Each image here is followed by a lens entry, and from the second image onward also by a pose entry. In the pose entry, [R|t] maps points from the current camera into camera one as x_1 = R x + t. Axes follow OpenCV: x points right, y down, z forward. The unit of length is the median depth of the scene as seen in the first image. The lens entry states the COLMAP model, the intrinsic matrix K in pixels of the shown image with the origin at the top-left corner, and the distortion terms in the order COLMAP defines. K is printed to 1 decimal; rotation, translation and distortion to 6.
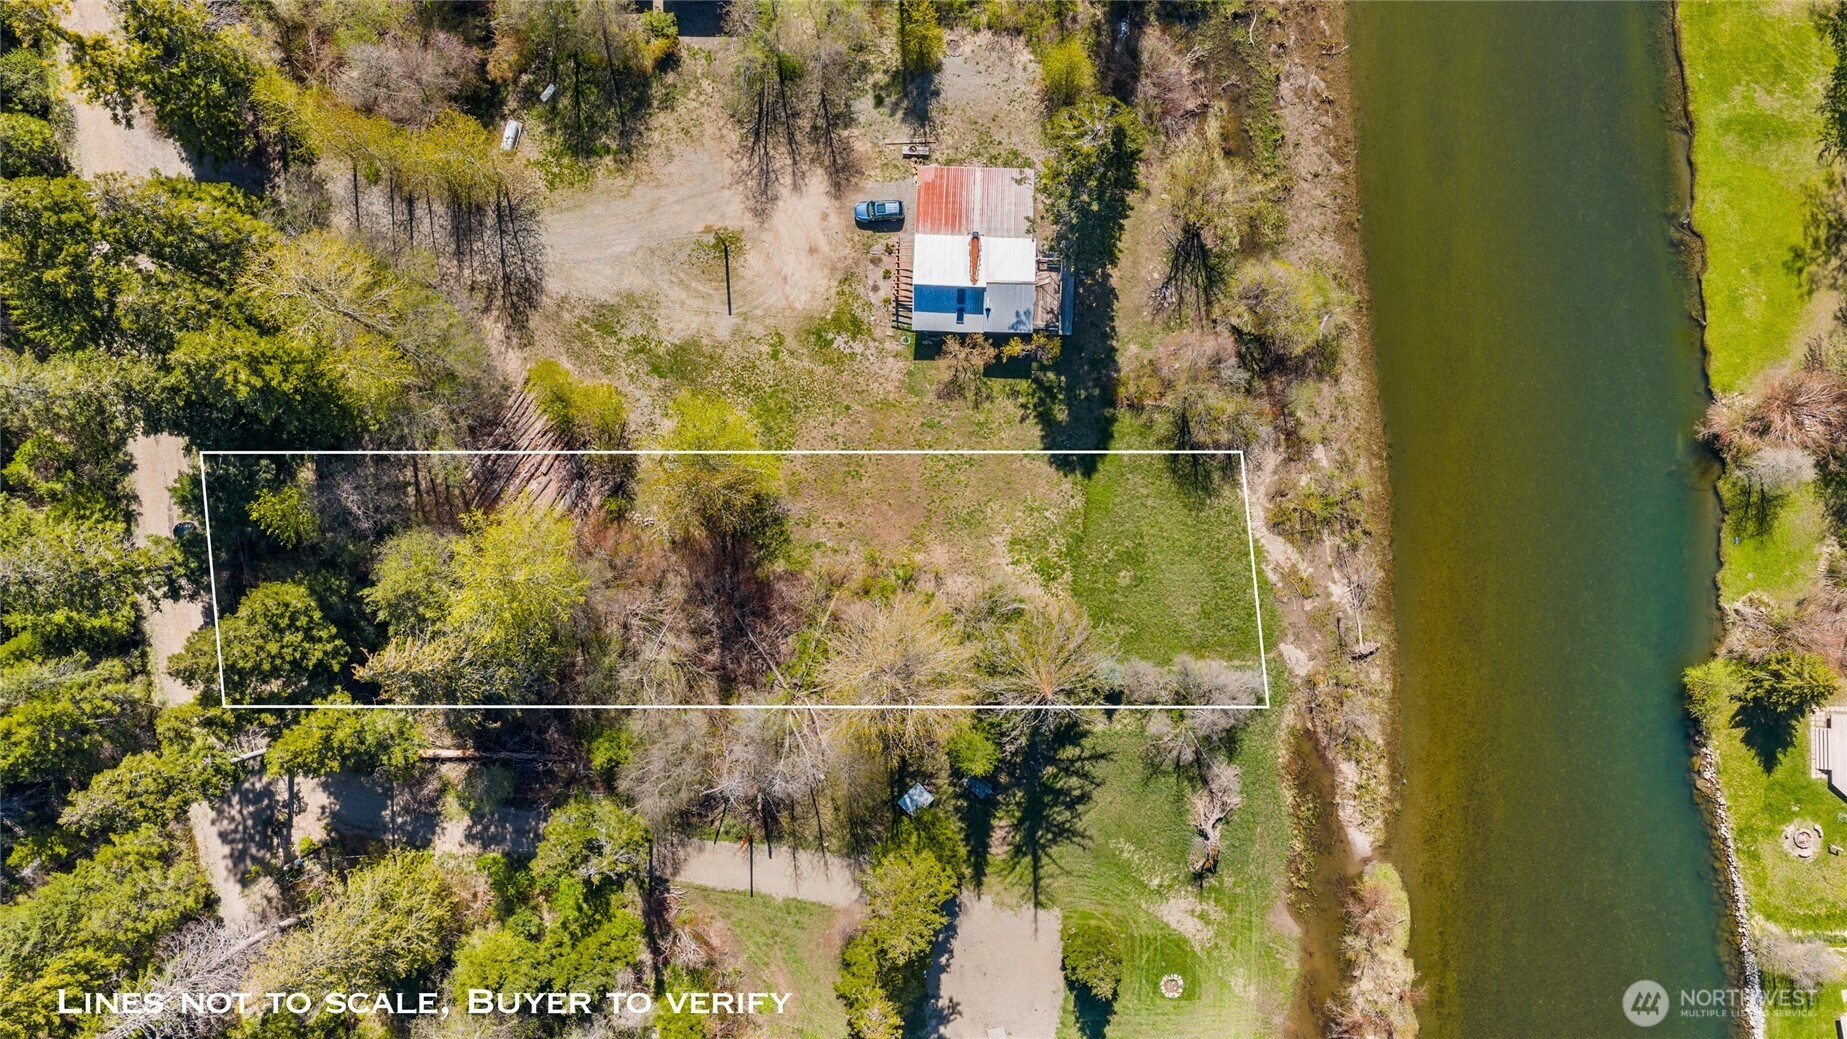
lens RADIAL K [[1502.6, 0, 923.5], [0, 1502.6, 519.5], [0, 0, 1]] dist [0.050652, -0.078359]
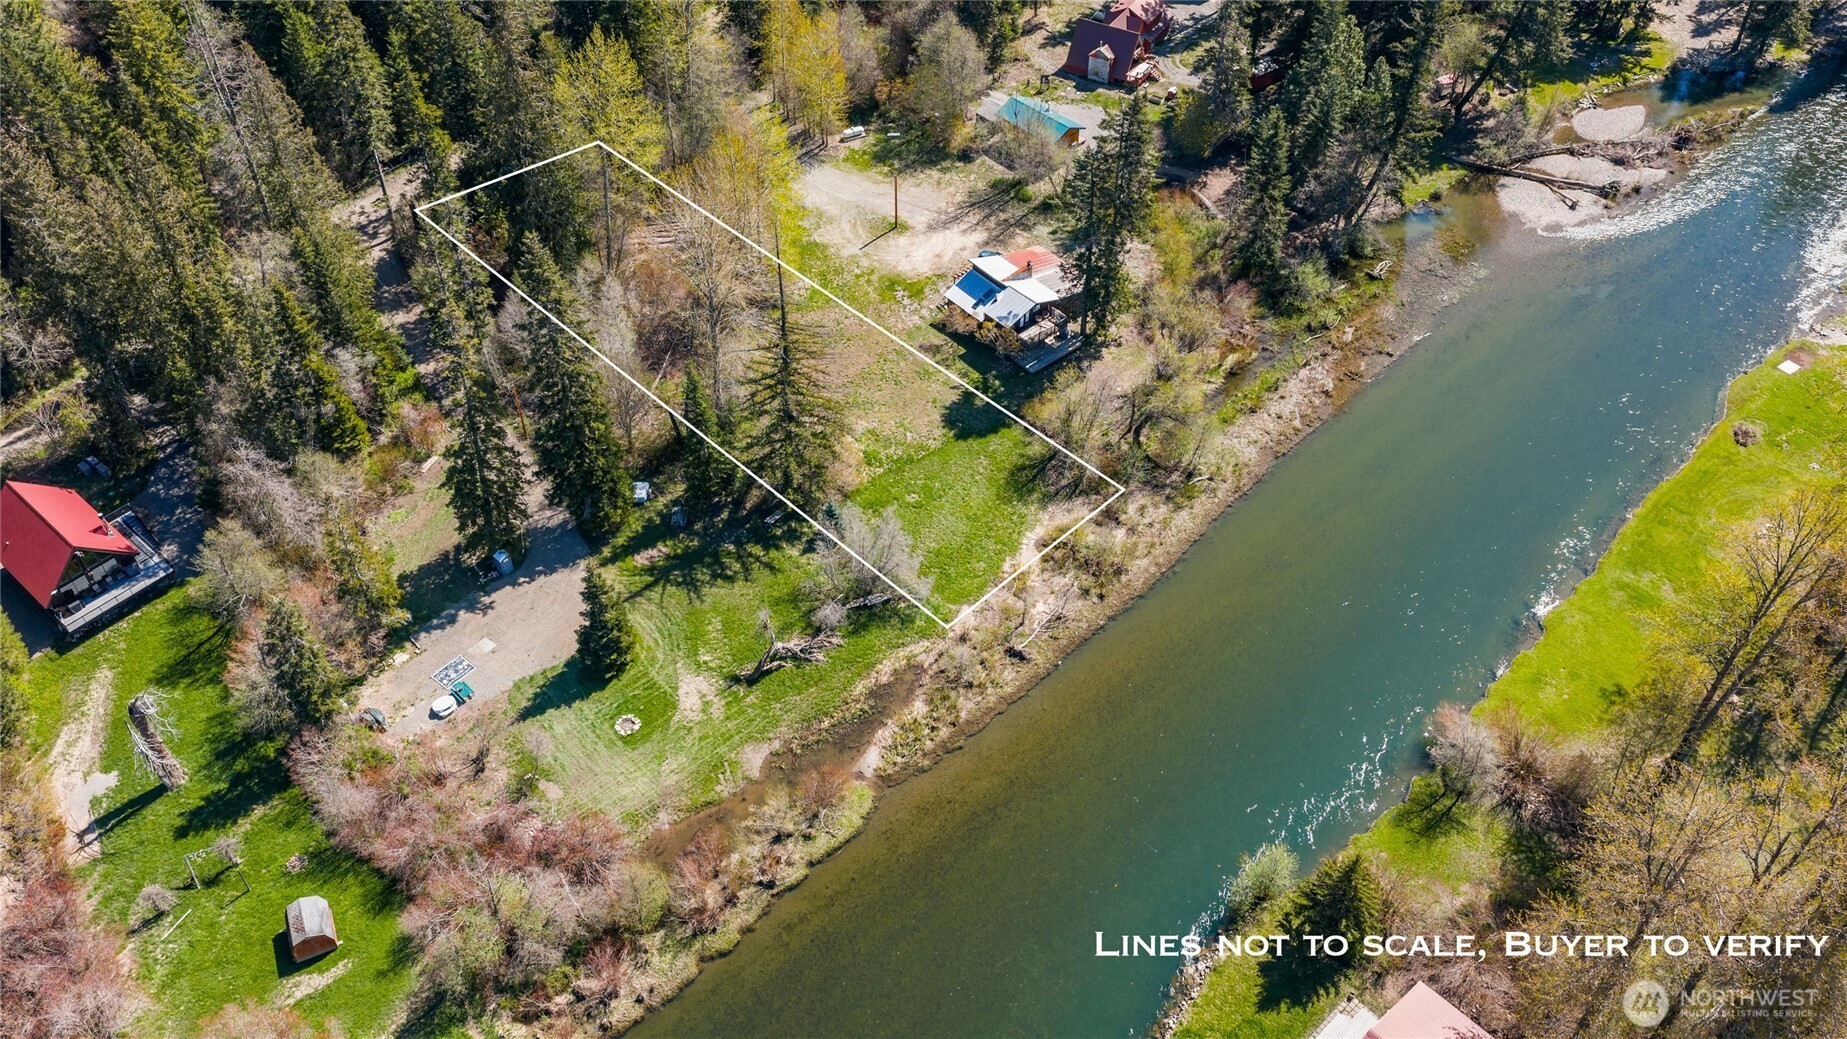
lens RADIAL K [[1502.6, 0, 923.5], [0, 1502.6, 519.5], [0, 0, 1]] dist [0.050652, -0.078359]
pose [[0.674124, 0.531869, -0.512515, 0.709255], [-0.738579, 0.478319, -0.475091, 0.561010], [-0.007540, 0.698804, 0.715274, 0.226553]]
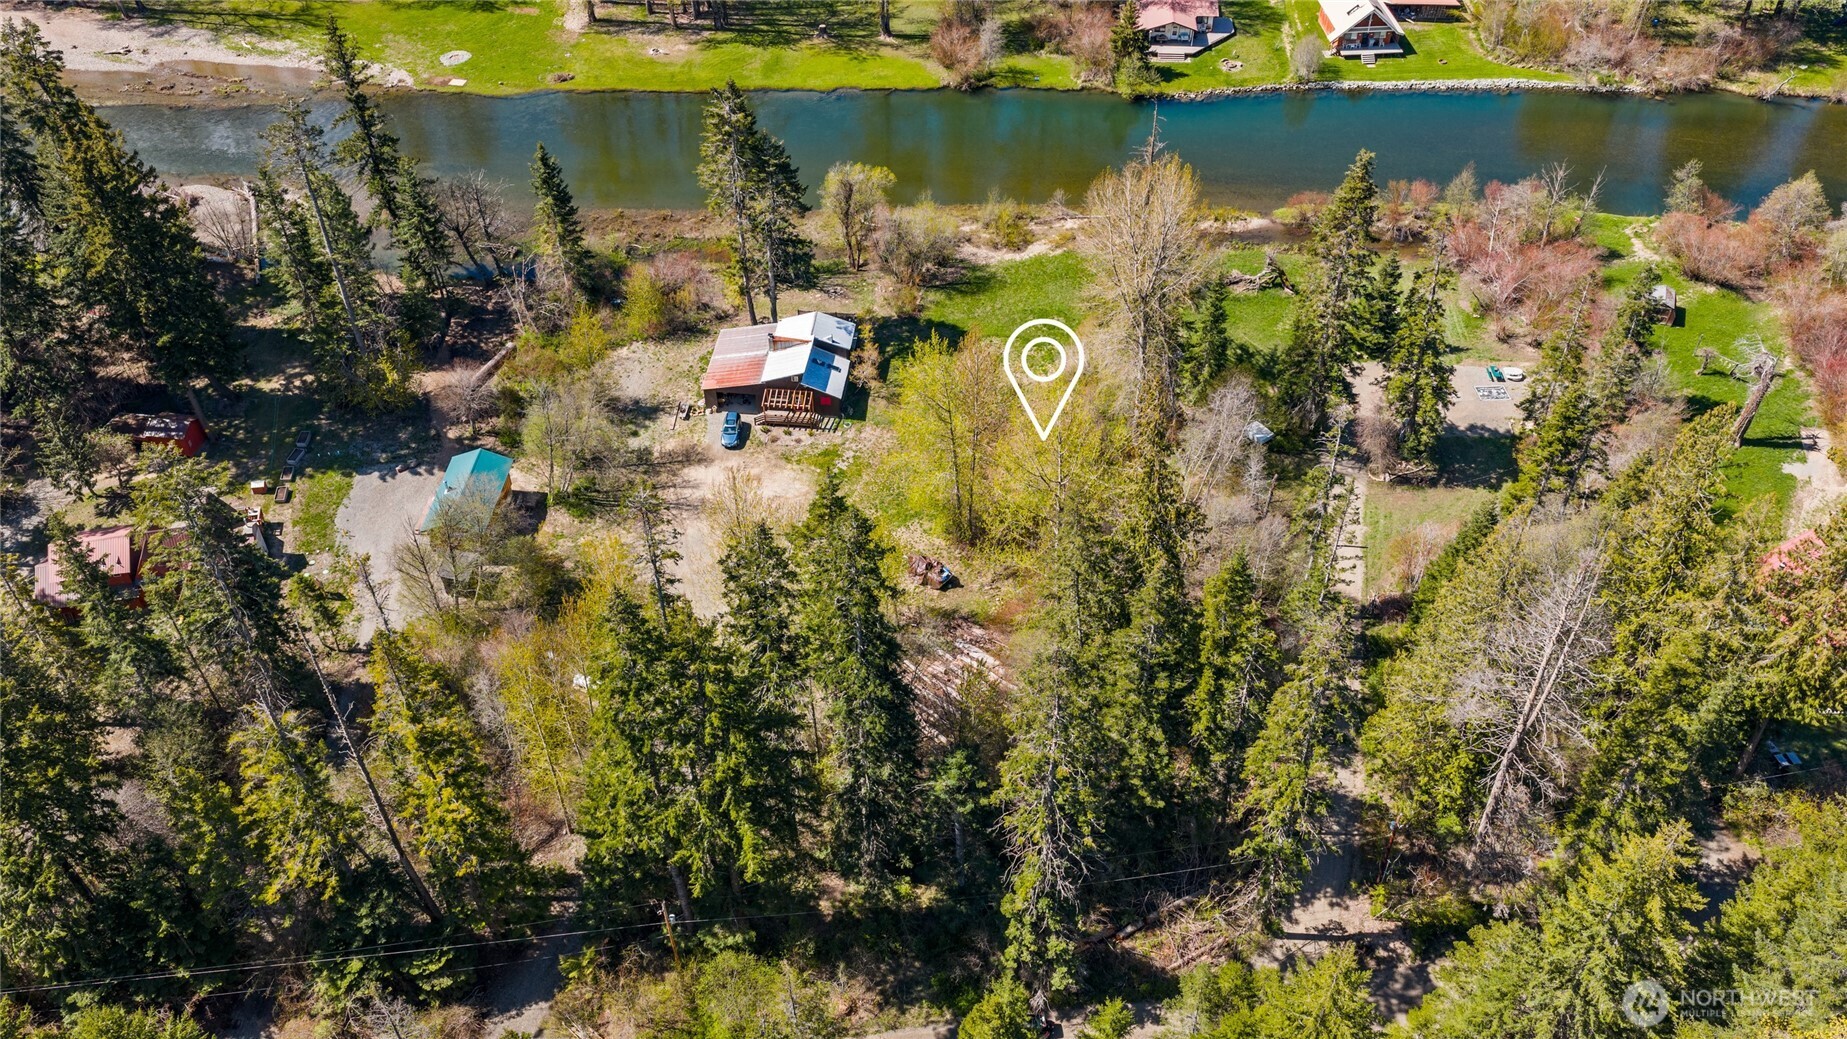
lens RADIAL K [[1502.6, 0, 923.5], [0, 1502.6, 519.5], [0, 0, 1]] dist [0.050652, -0.078359]
pose [[0.069074, -0.679630, 0.730295, -0.881682], [0.997583, 0.041489, -0.055744, 0.004157], [0.007586, 0.732381, 0.680853, 0.281578]]
